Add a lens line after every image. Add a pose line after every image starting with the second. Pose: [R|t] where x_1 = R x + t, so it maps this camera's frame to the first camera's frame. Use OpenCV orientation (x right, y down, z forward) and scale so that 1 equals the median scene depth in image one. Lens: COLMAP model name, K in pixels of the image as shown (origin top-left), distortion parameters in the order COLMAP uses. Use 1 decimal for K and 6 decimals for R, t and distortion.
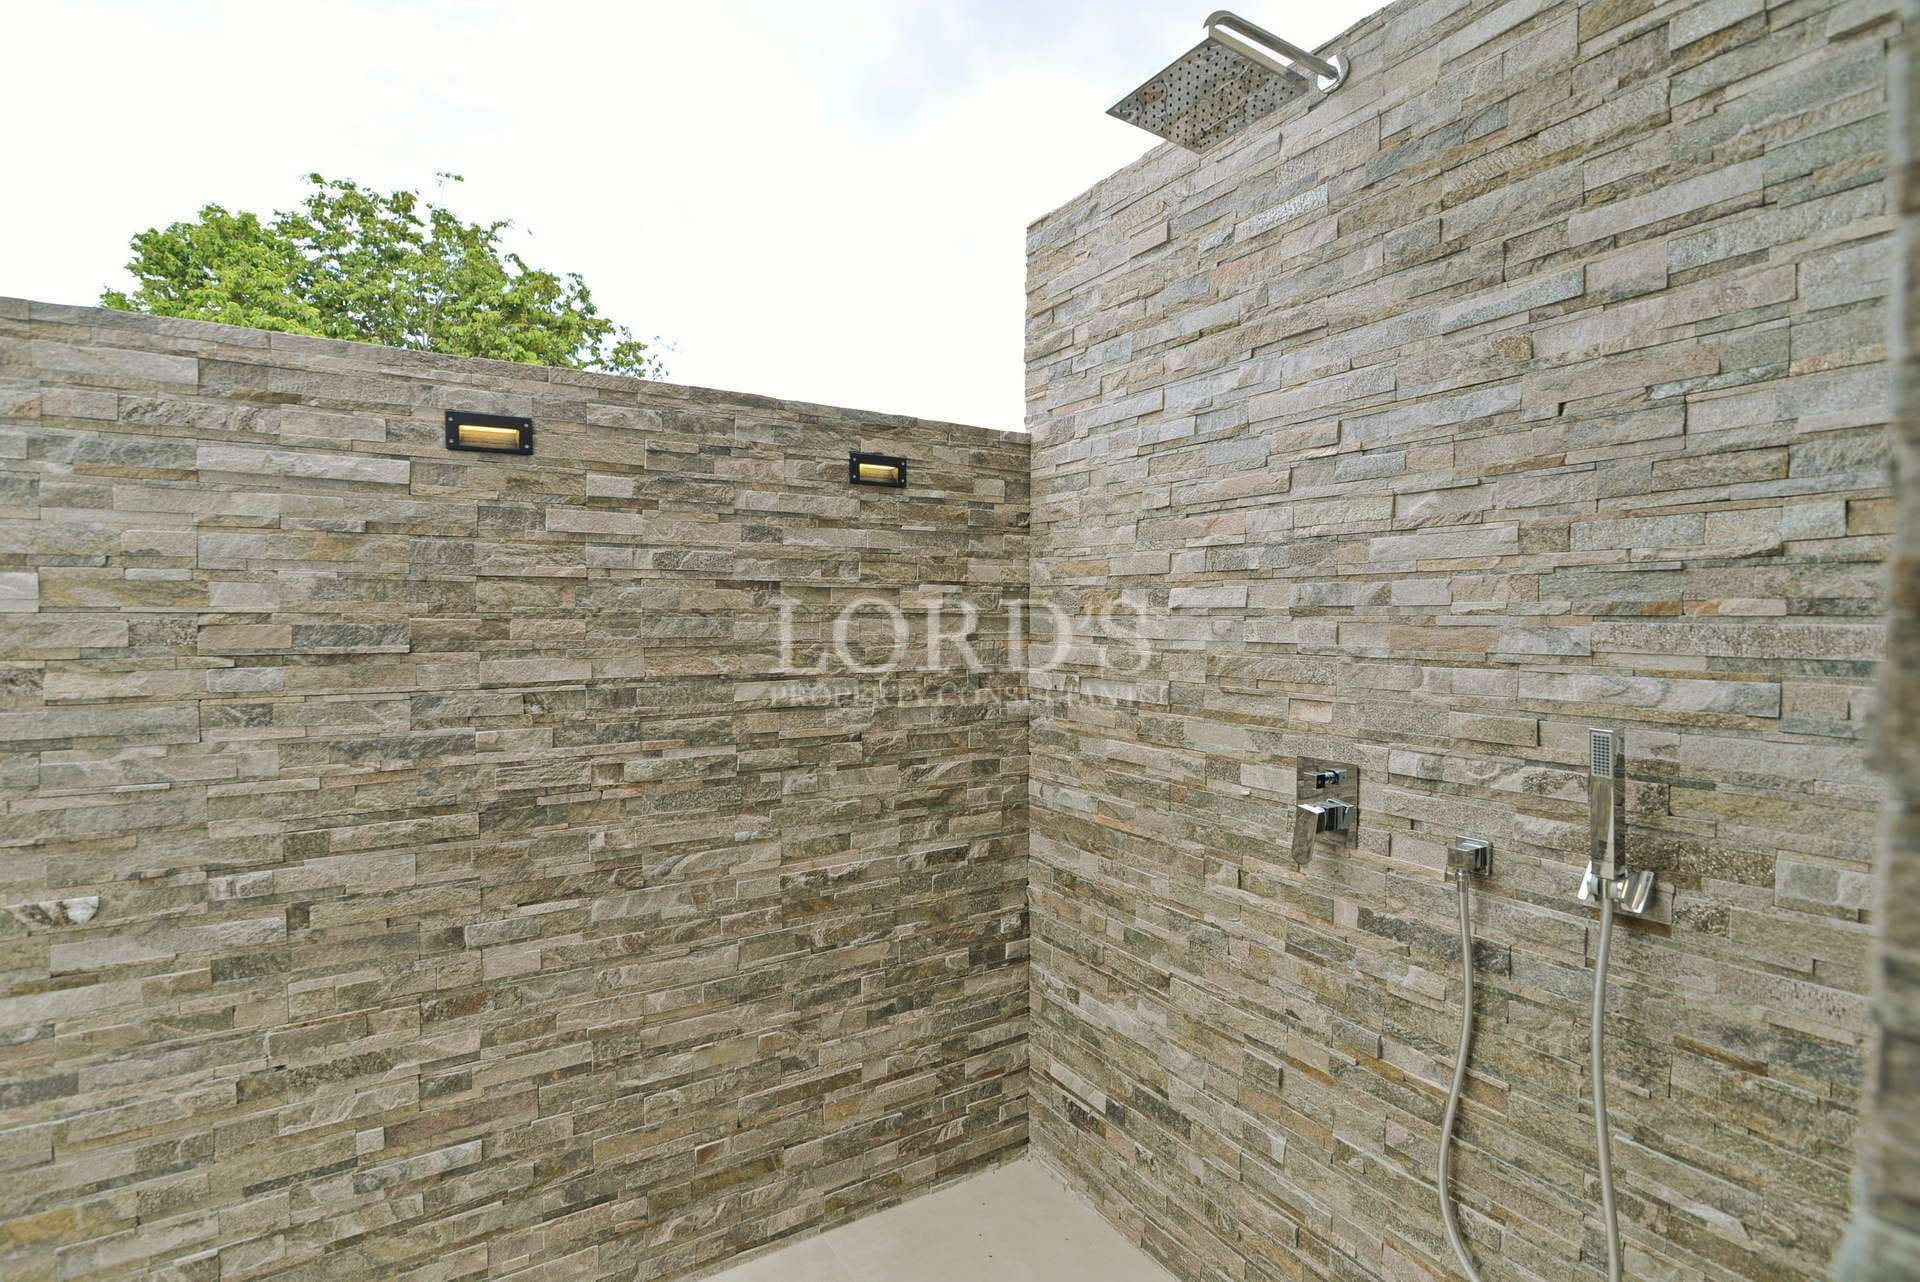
lens RADIAL K [[908.4, 0, 963.3], [0, 908.4, 646.0], [0, 0, 1]] dist [-0.025607, 0.000620]
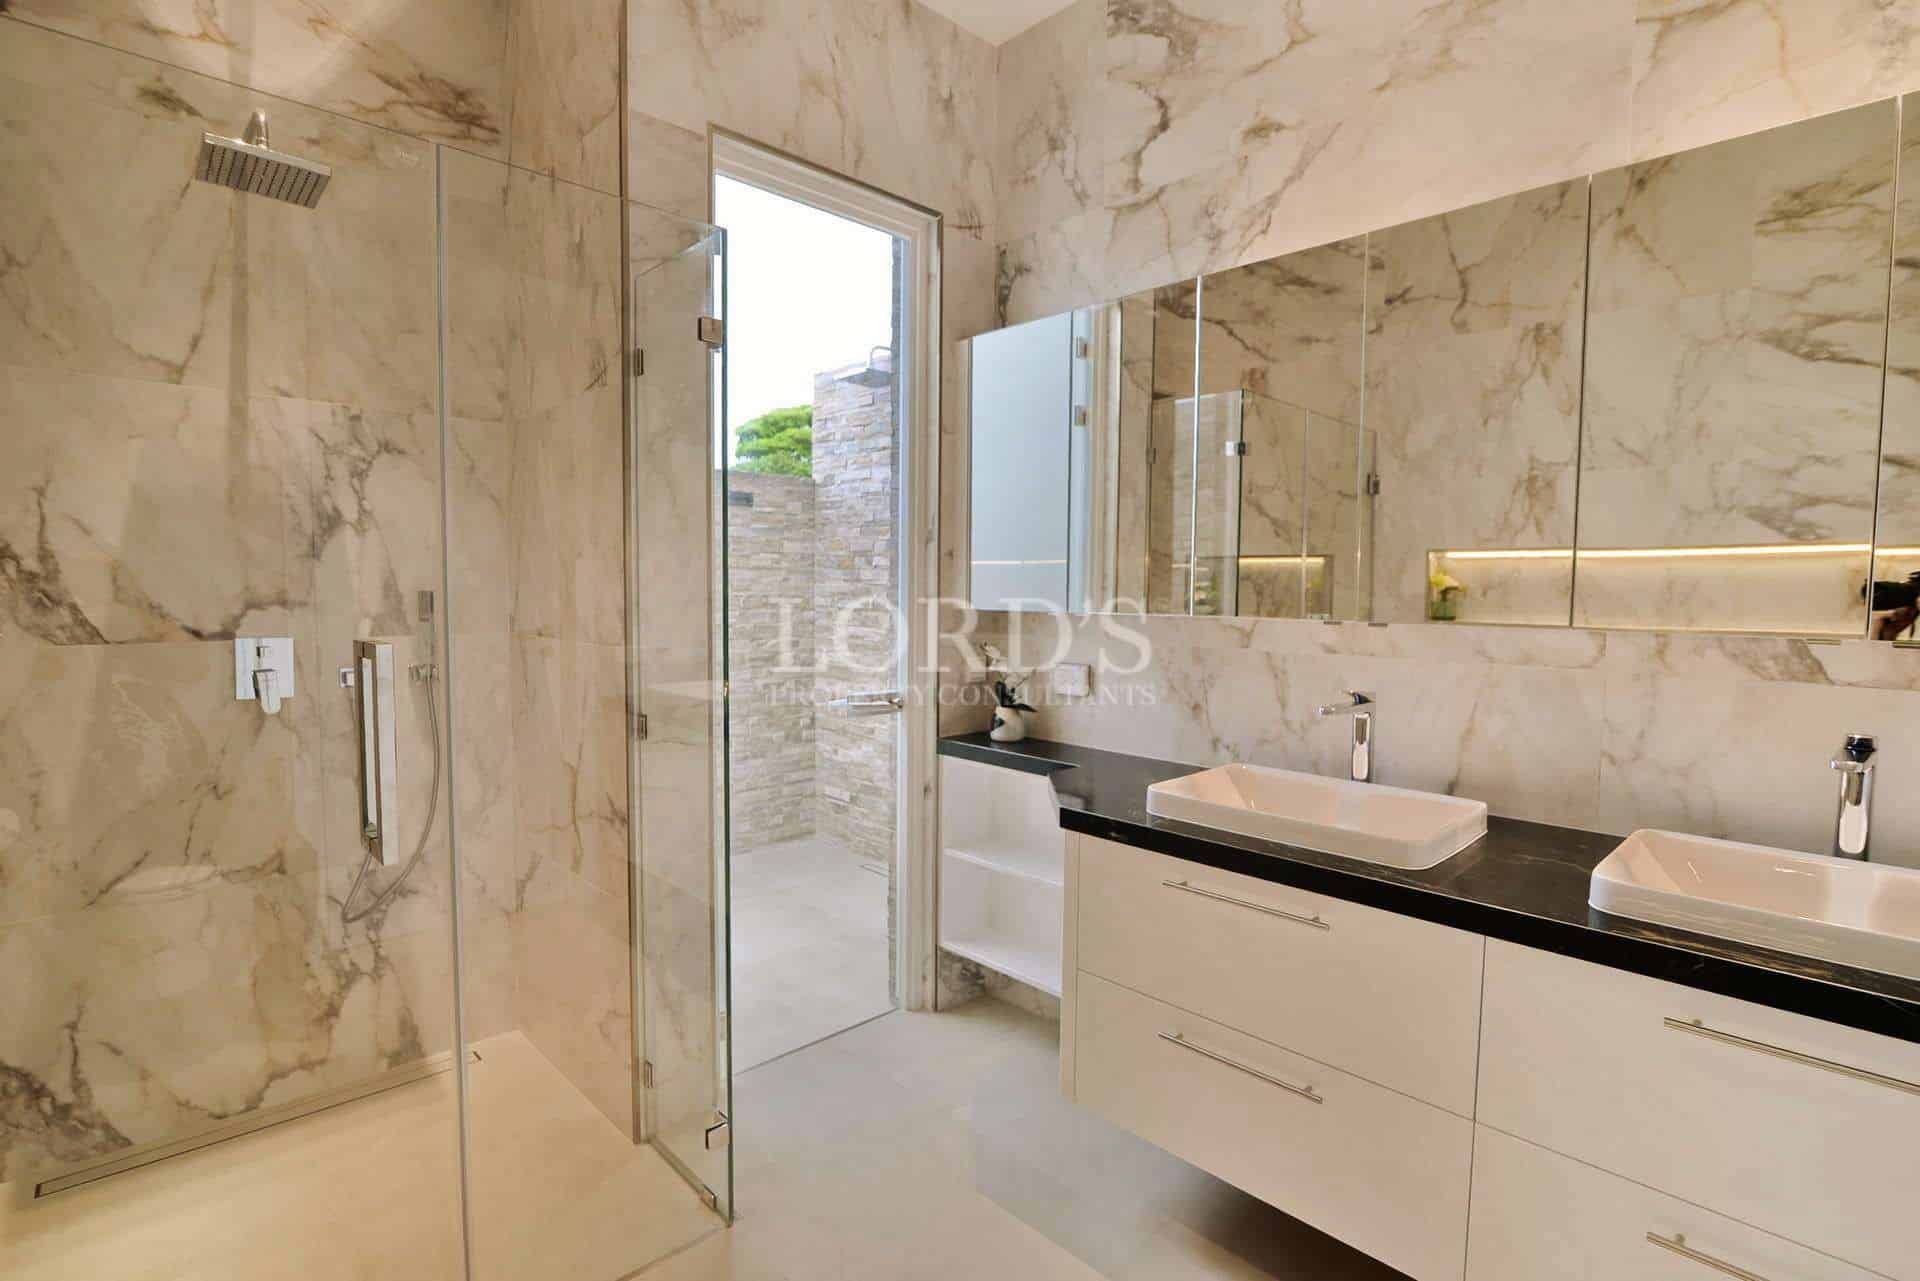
lens RADIAL K [[869.9, 0, 931.3], [0, 869.9, 646.3], [0, 0, 1]] dist [-0.018313, 0.000277]
pose [[0.984928, -0.003579, 0.172925, -0.007368], [-0.003648, 0.999134, 0.041456, 0.067025], [-0.172924, -0.041462, 0.984062, -1.148282]]
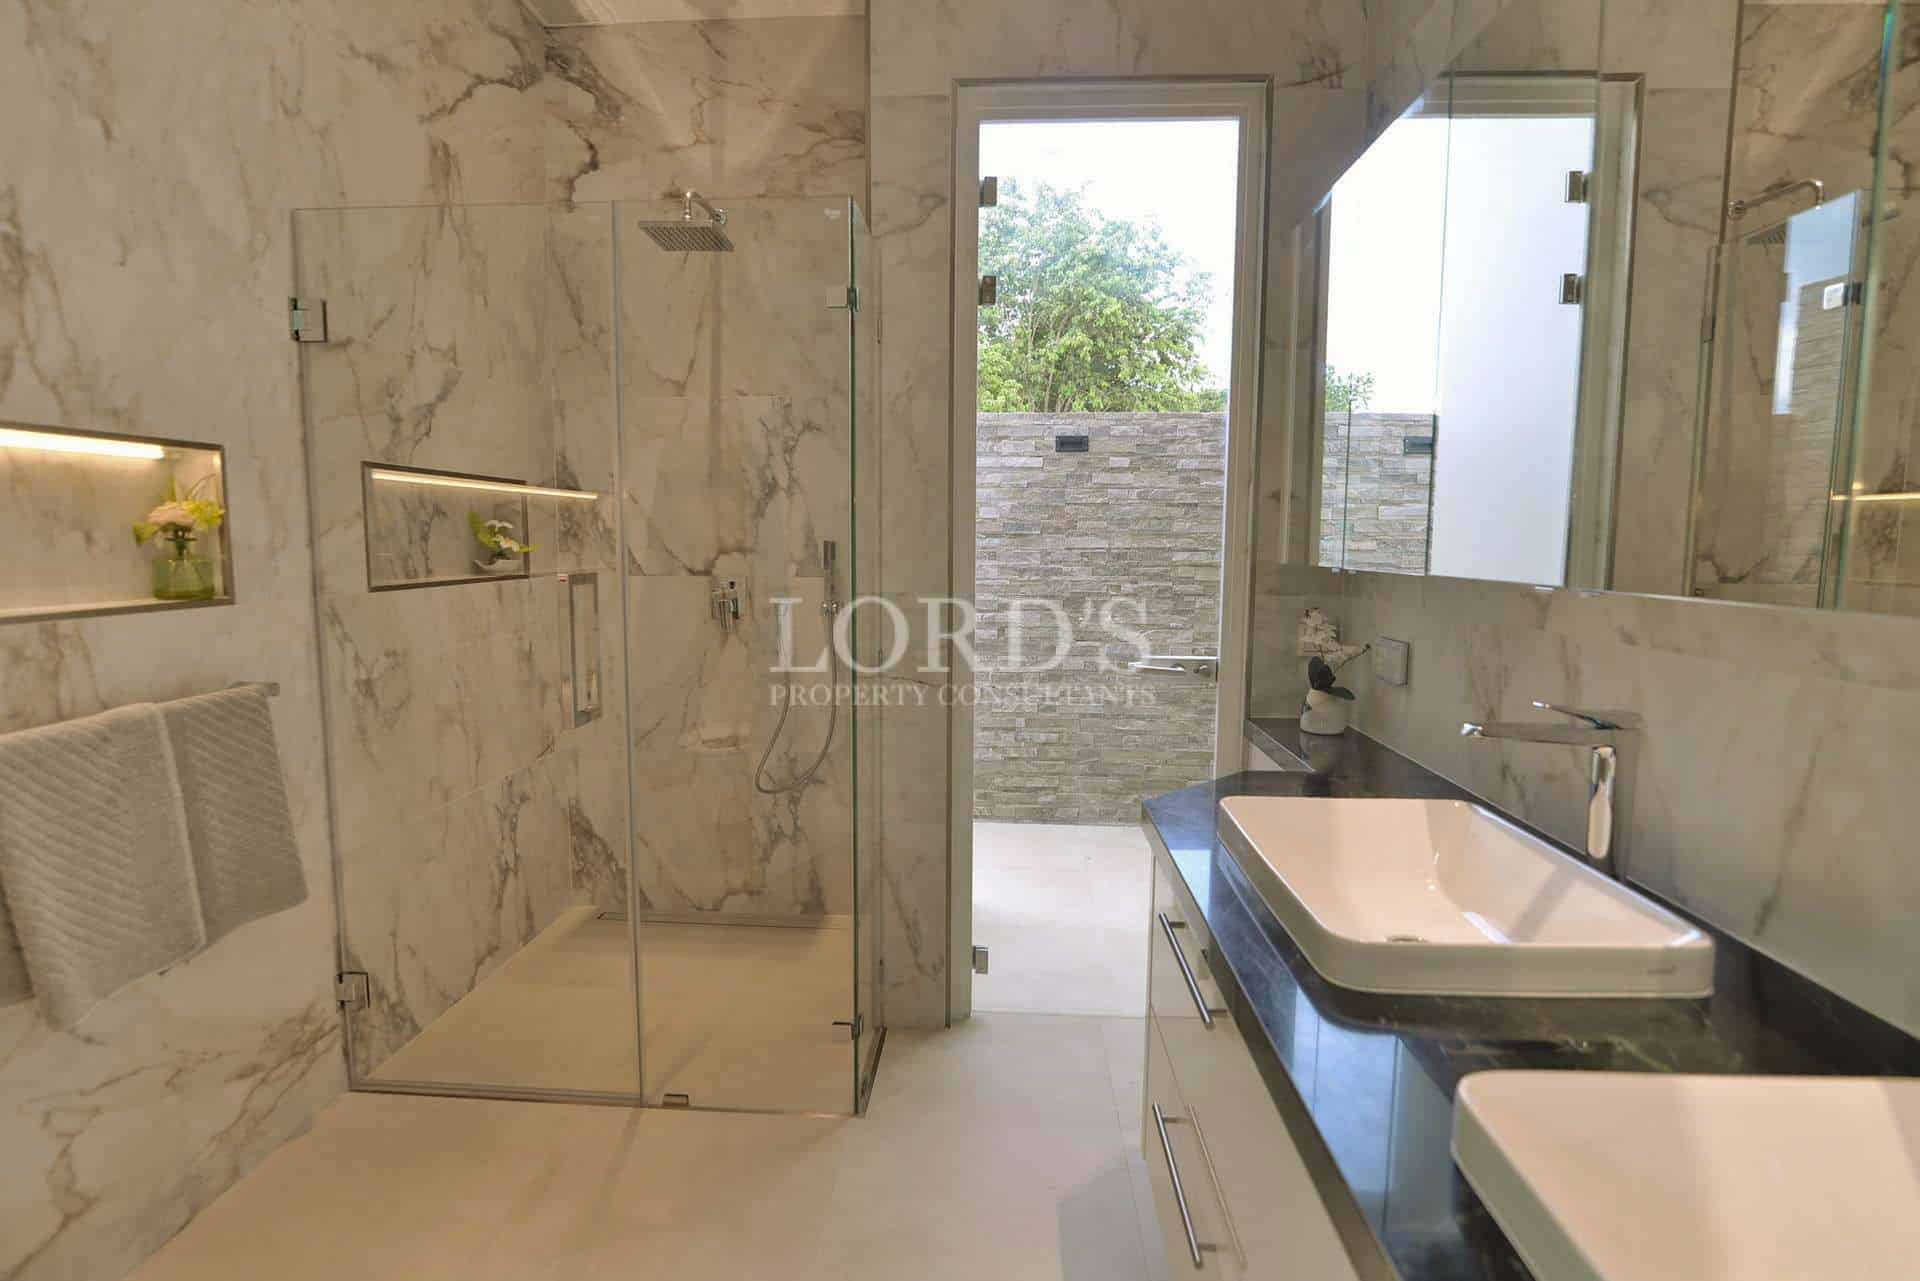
lens RADIAL K [[908.4, 0, 963.3], [0, 908.4, 645.5], [0, 0, 1]] dist [-0.025607, 0.000620]
pose [[0.823420, 0.070799, -0.562999, 0.541927], [-0.021643, 0.995382, 0.093518, 0.069208], [0.567020, -0.064820, 0.821150, -1.010582]]
